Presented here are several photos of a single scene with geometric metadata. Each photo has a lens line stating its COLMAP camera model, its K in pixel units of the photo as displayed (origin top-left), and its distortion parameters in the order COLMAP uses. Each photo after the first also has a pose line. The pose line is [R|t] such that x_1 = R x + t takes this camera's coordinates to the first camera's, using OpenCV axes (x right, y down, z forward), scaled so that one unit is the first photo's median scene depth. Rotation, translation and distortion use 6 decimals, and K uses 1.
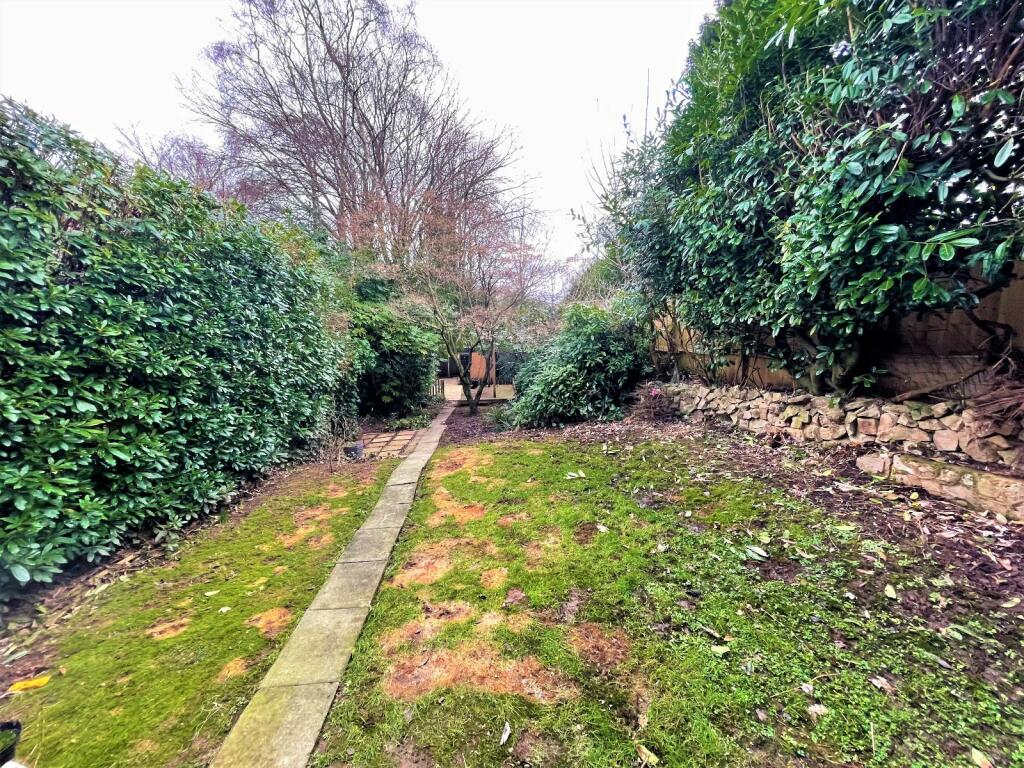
lens RADIAL K [[413.7, 0, 513.4], [0, 413.7, 385.3], [0, 0, 1]] dist [0.003845, 0.000292]
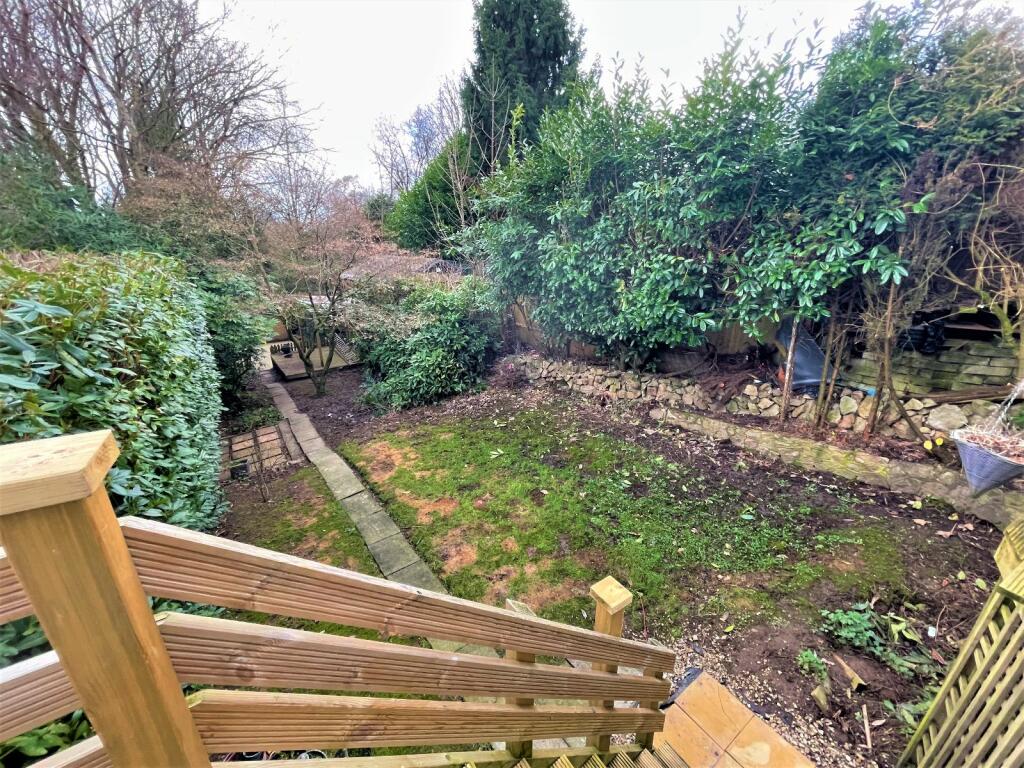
lens RADIAL K [[413.7, 0, 508.1], [0, 413.7, 383.8], [0, 0, 1]] dist [0.003845, 0.000292]
pose [[0.867282, -0.150072, 0.474658, -0.477824], [0.067363, 0.980088, 0.186790, -0.288671], [-0.493238, -0.130025, 0.860122, -0.188832]]
